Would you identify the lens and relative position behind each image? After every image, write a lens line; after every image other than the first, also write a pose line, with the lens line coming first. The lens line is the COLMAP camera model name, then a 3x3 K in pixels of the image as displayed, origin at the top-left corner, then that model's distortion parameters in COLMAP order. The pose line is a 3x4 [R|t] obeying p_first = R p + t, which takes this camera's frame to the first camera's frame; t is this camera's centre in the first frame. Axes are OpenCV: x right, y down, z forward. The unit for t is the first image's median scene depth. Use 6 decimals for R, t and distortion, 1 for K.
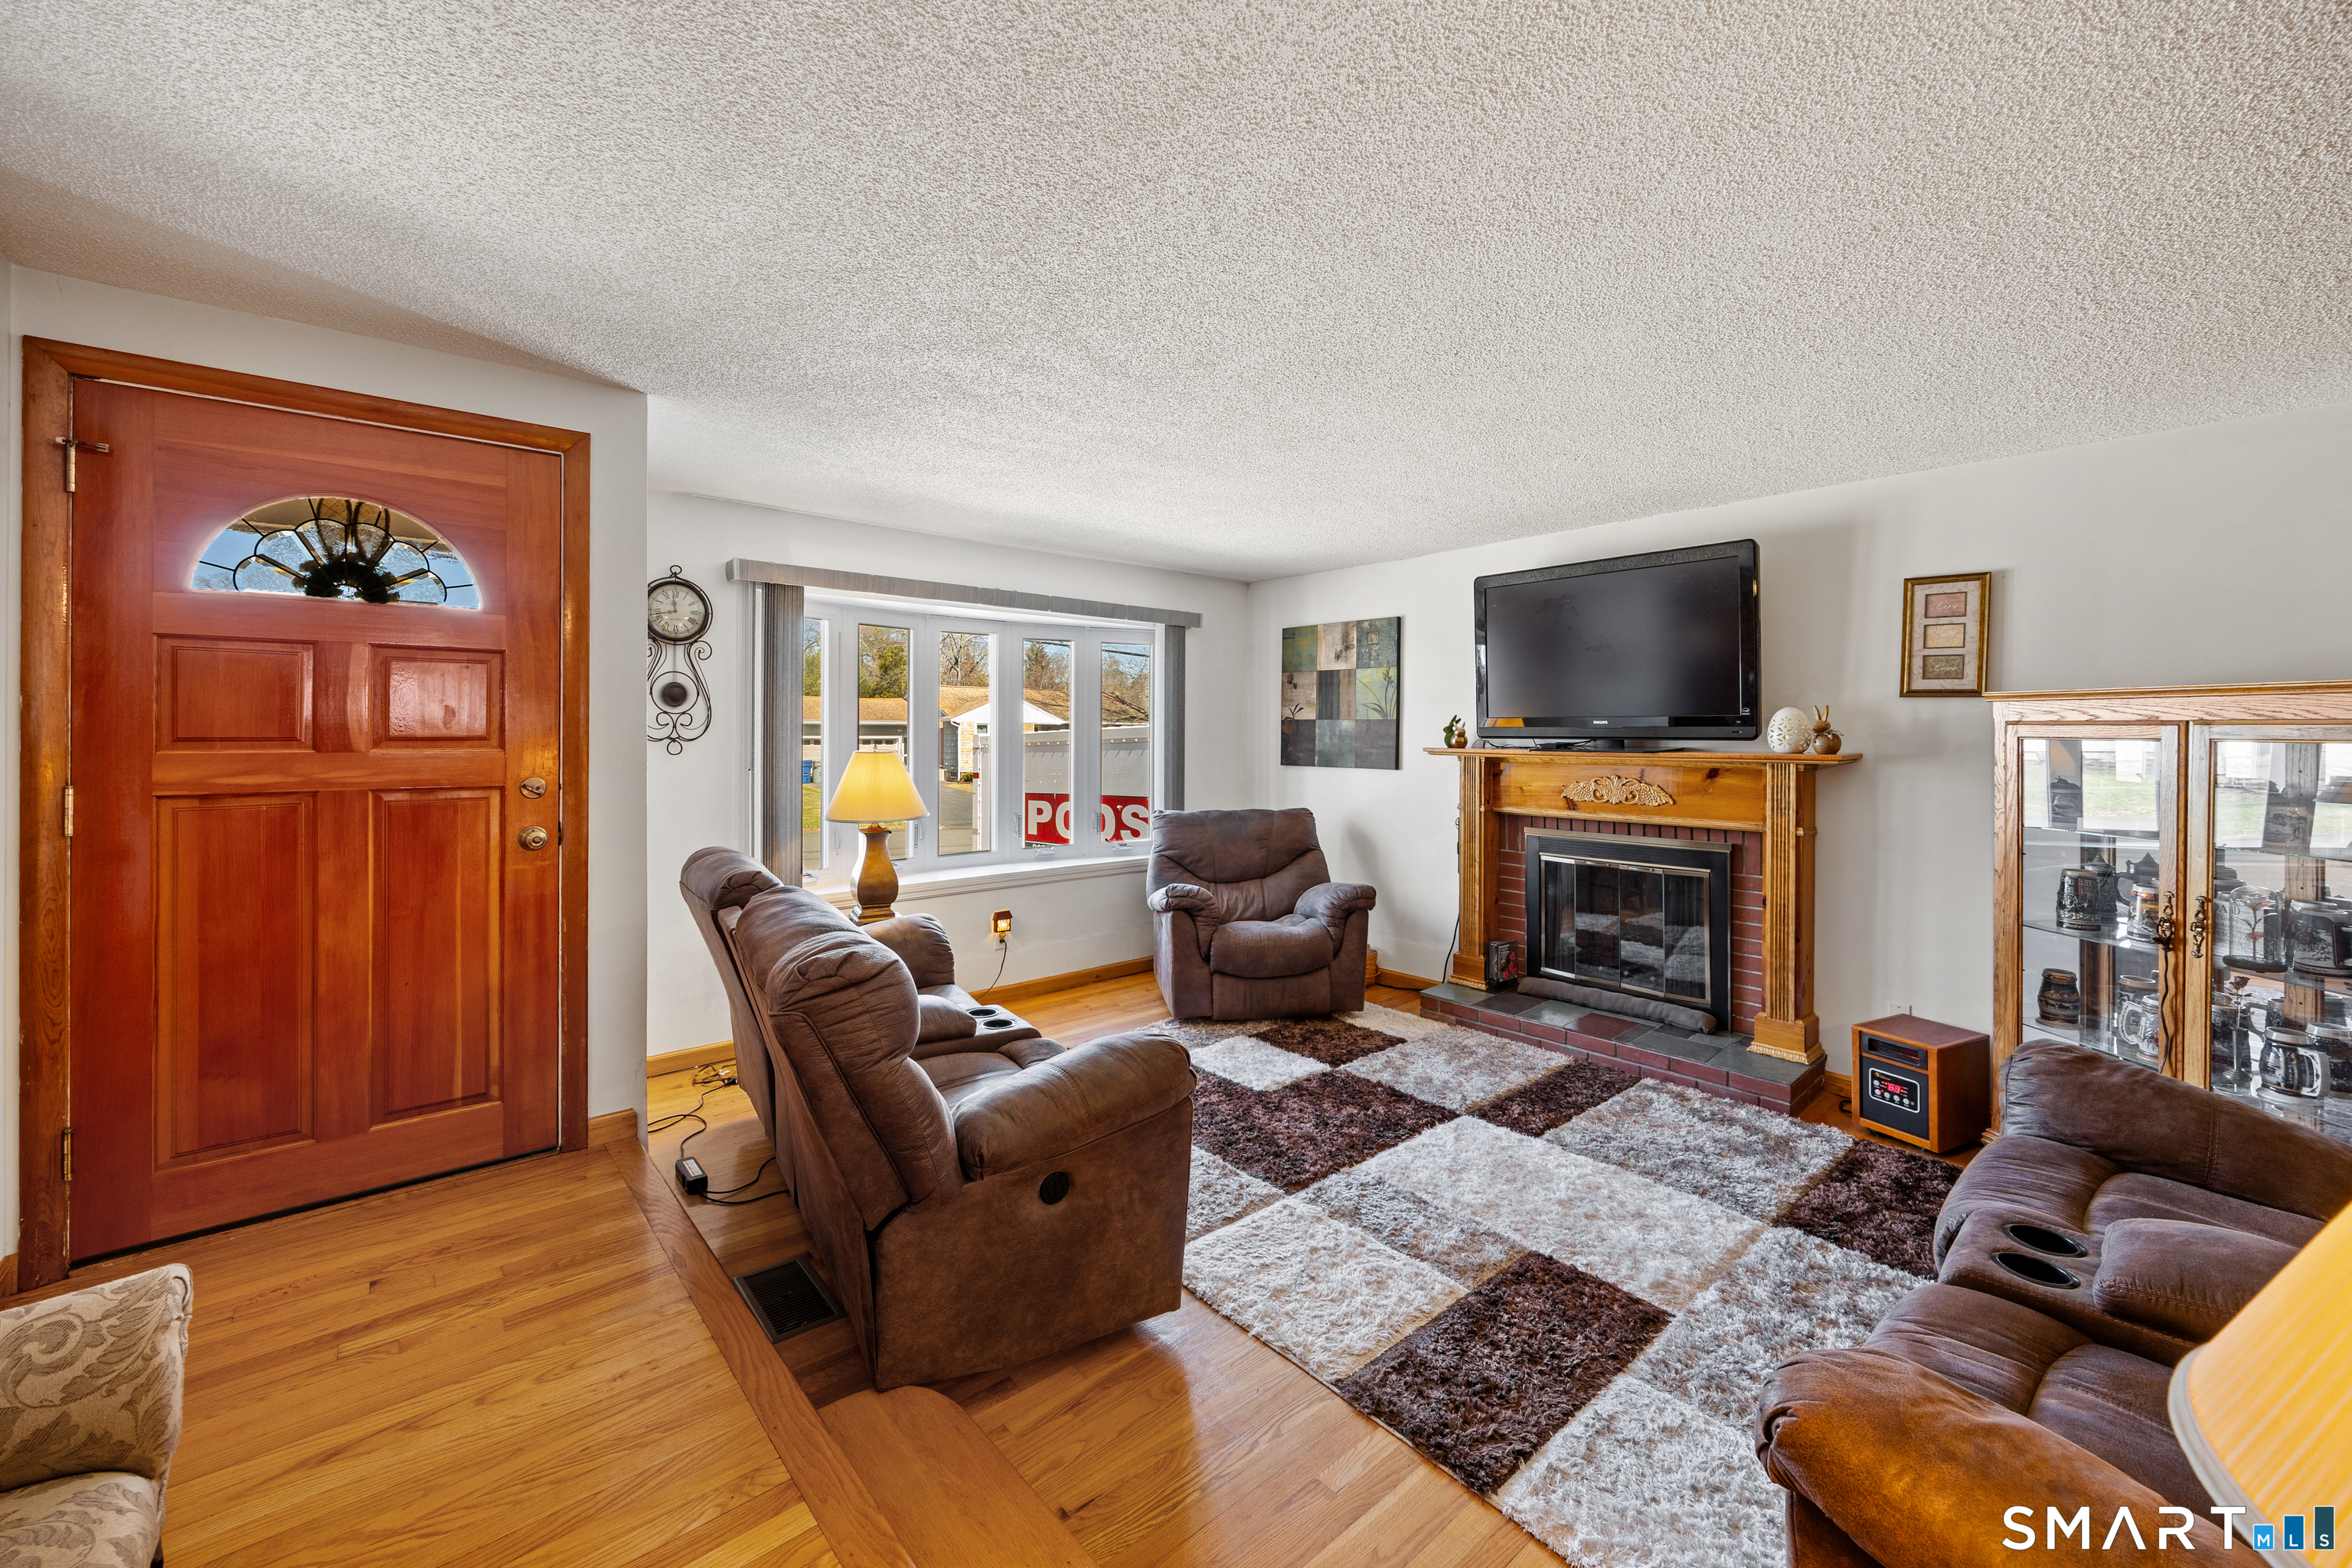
lens RADIAL K [[932.1, 0, 1173.4], [0, 932.1, 740.8], [0, 0, 1]] dist [0.002247, -0.001306]
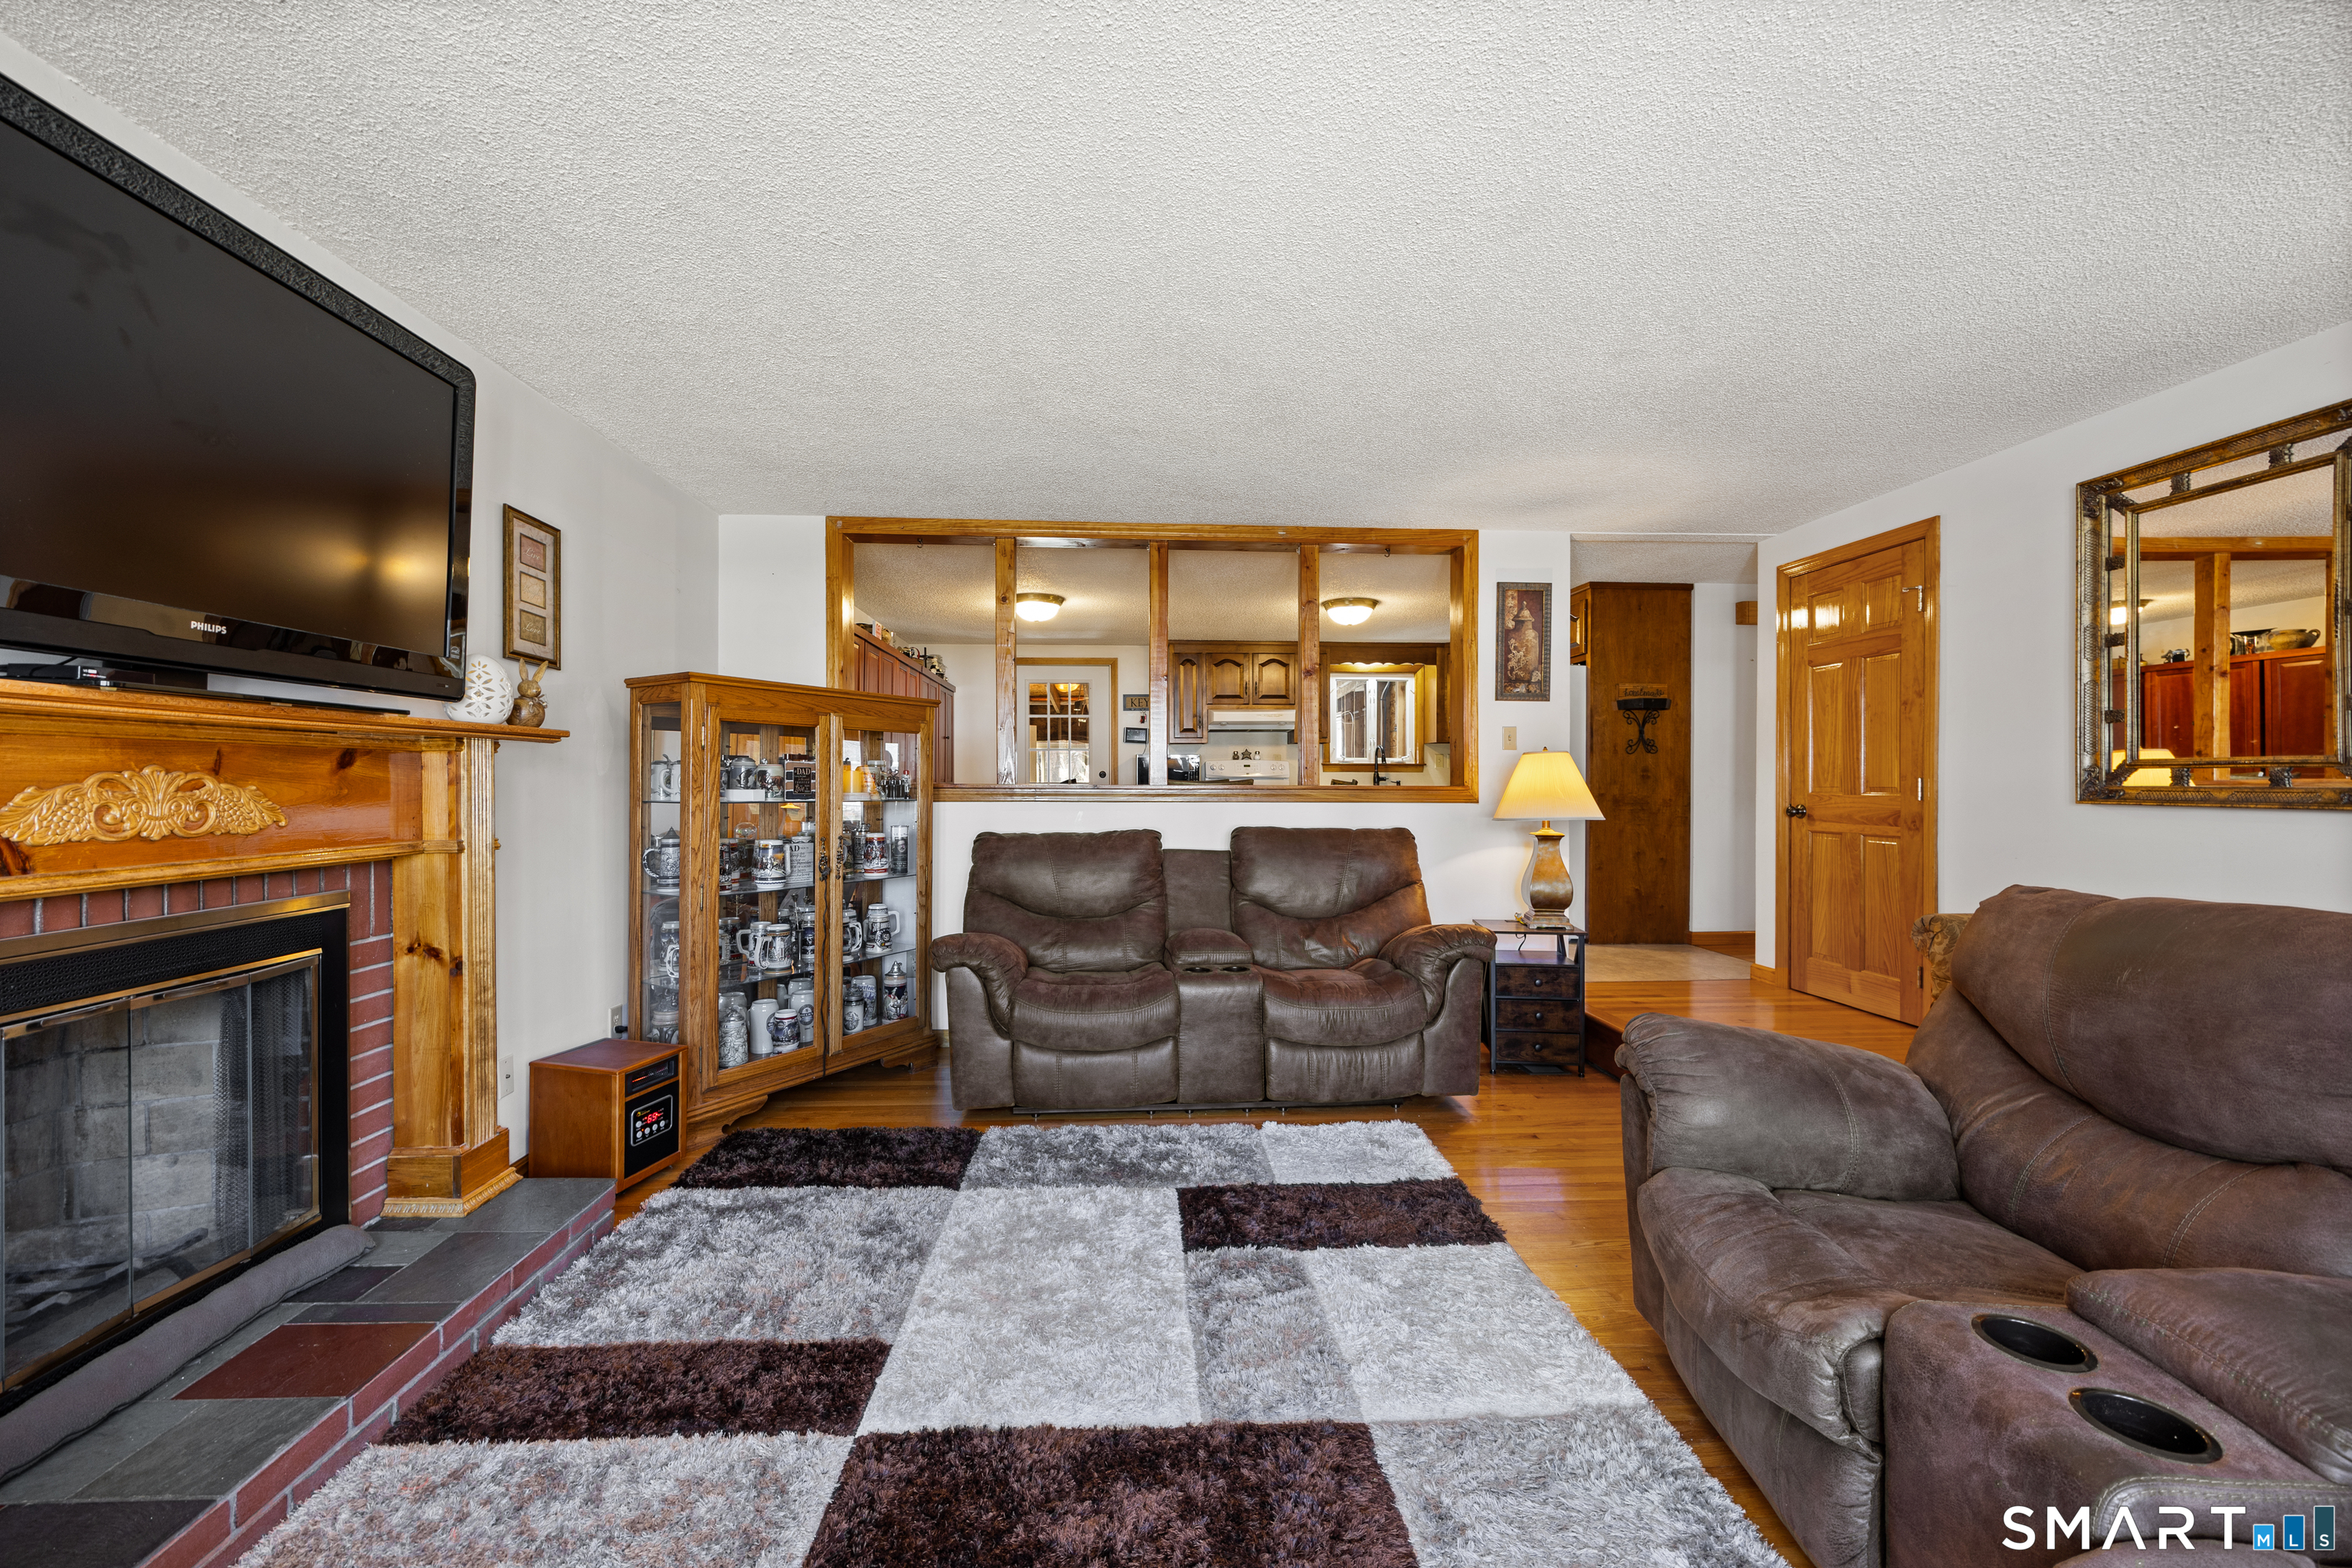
lens RADIAL K [[932.1, 0, 1163.4], [0, 932.1, 780.2], [0, 0, 1]] dist [0.002247, -0.001306]
pose [[-0.796477, -0.000492, 0.604669, -0.116629], [0.002274, 0.999990, 0.003809, 0.053081], [-0.604665, 0.004409, -0.796468, 1.296997]]
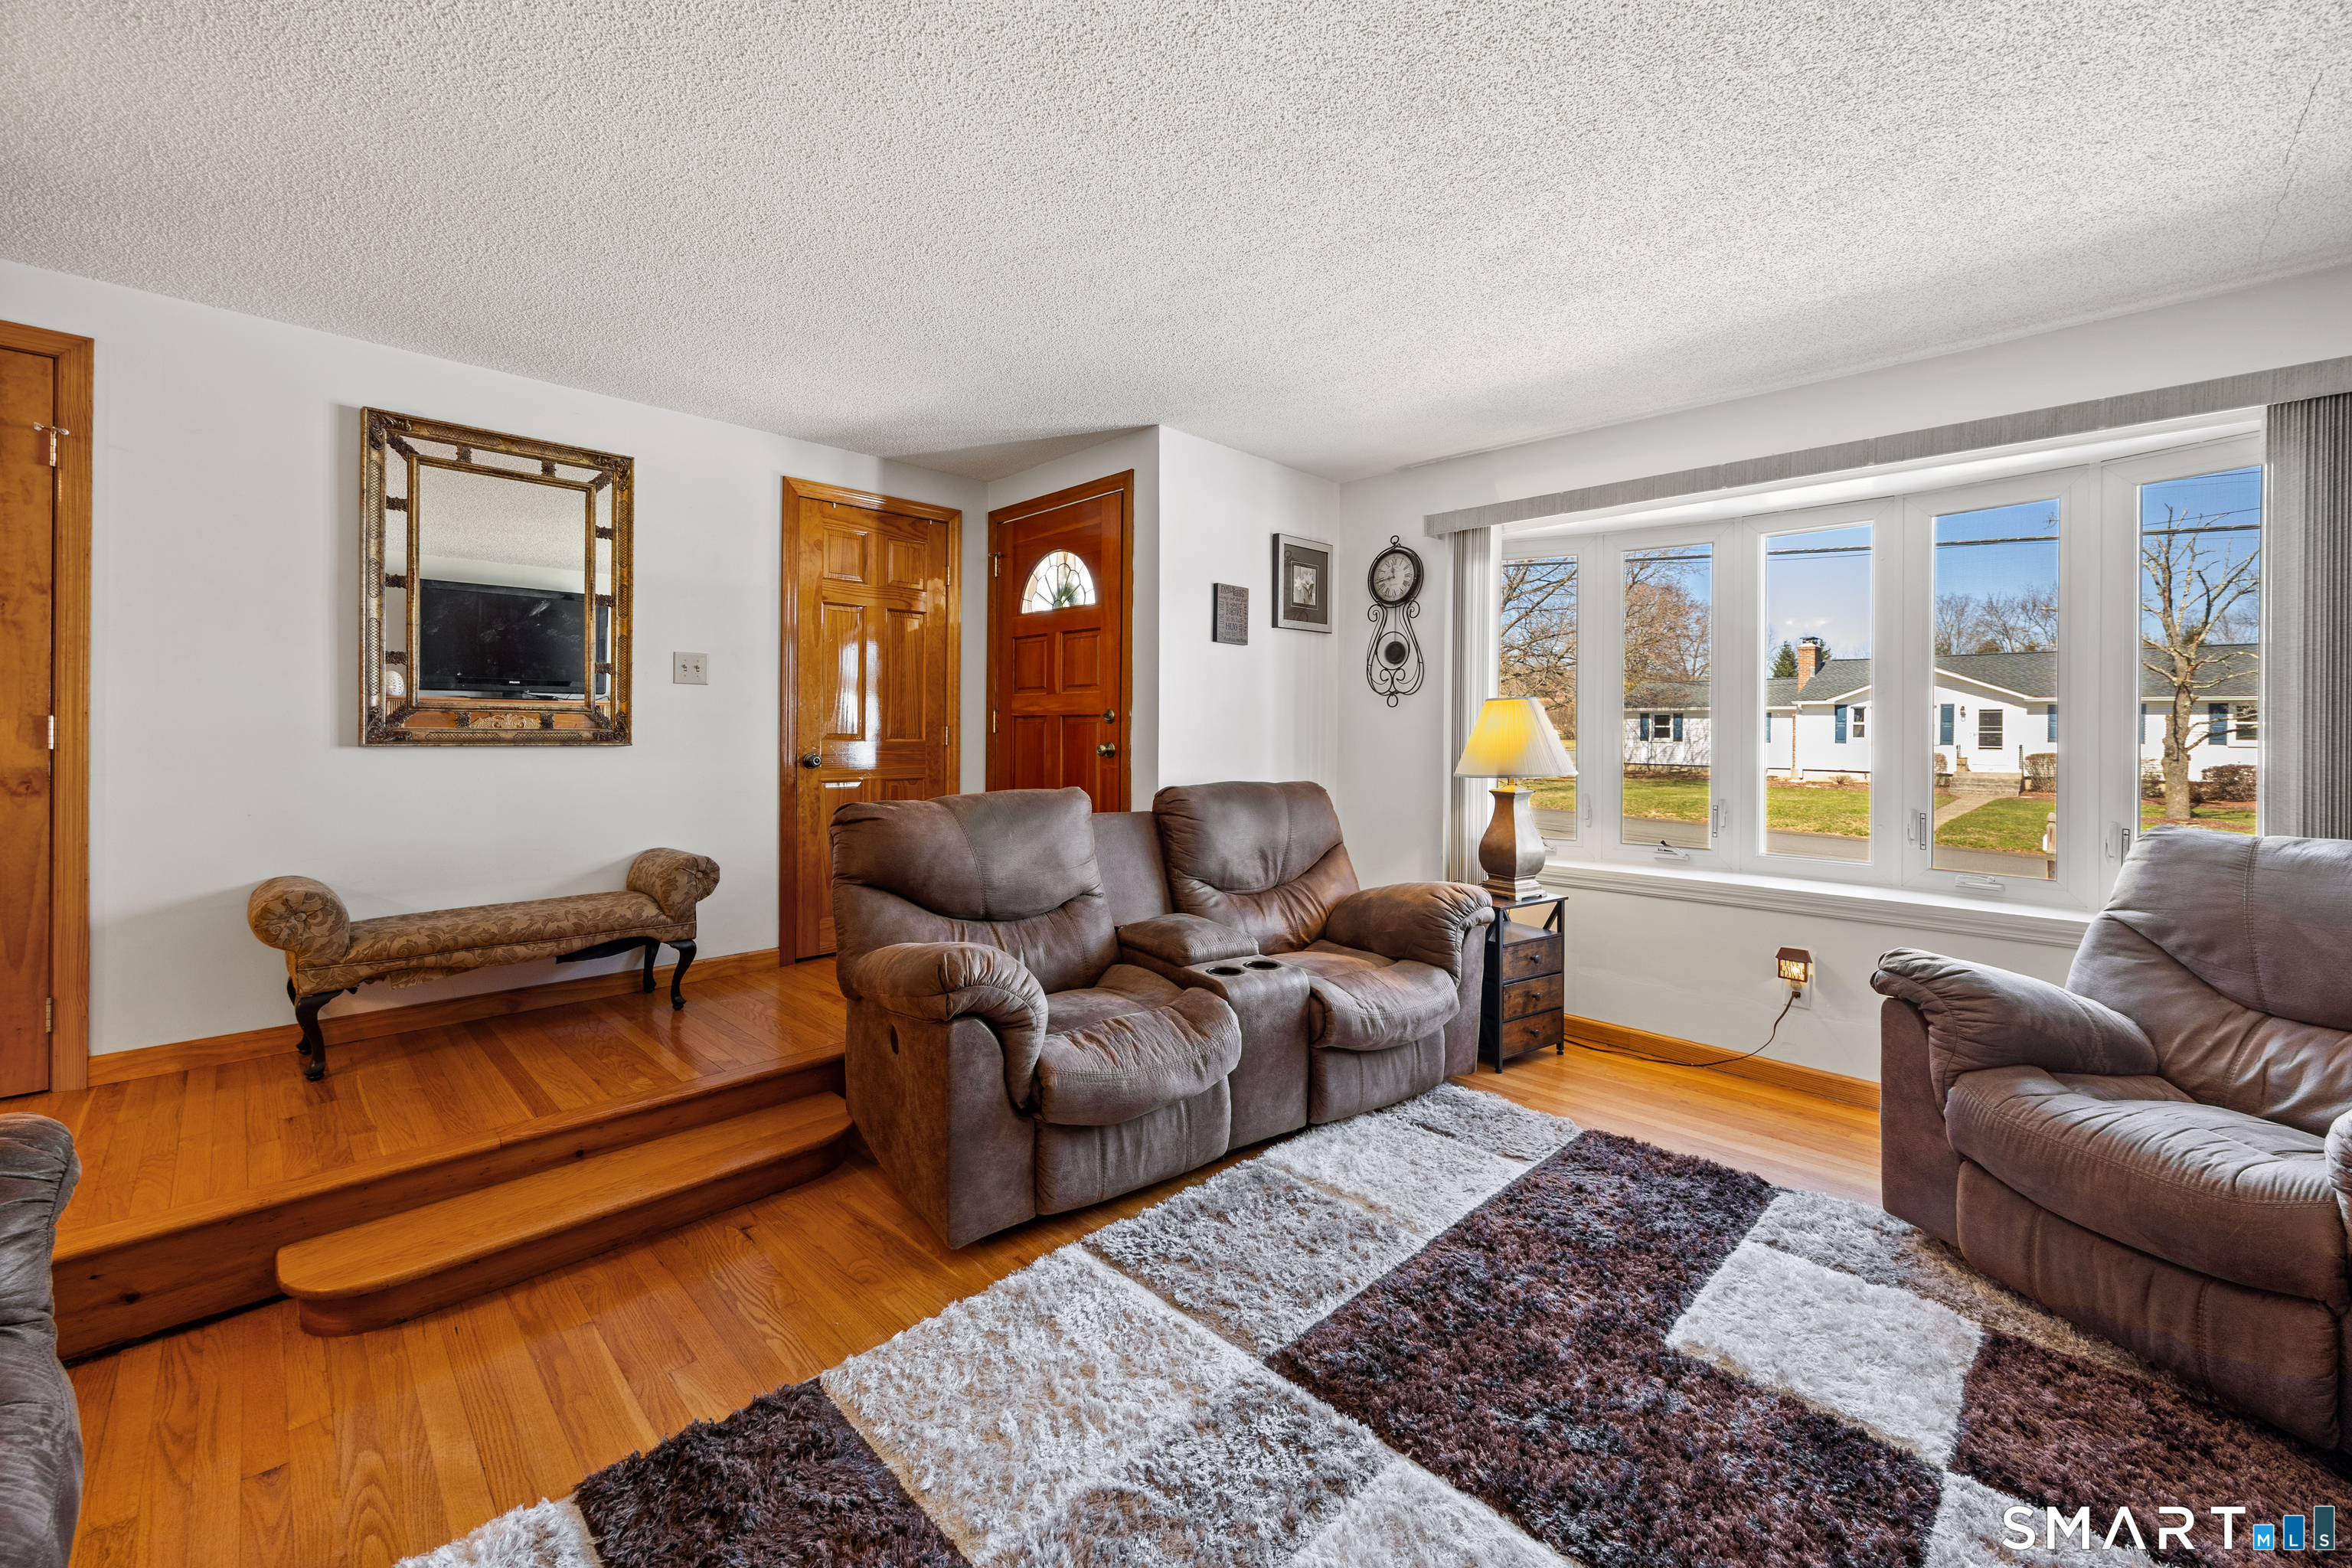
lens RADIAL K [[932.1, 0, 1166.8], [0, 932.1, 729.5], [0, 0, 1]] dist [0.002247, -0.001306]
pose [[0.071824, -0.006165, -0.997398, 0.610956], [-0.017050, 0.999827, -0.007408, 0.060658], [0.997272, 0.017538, 0.071707, 0.731386]]
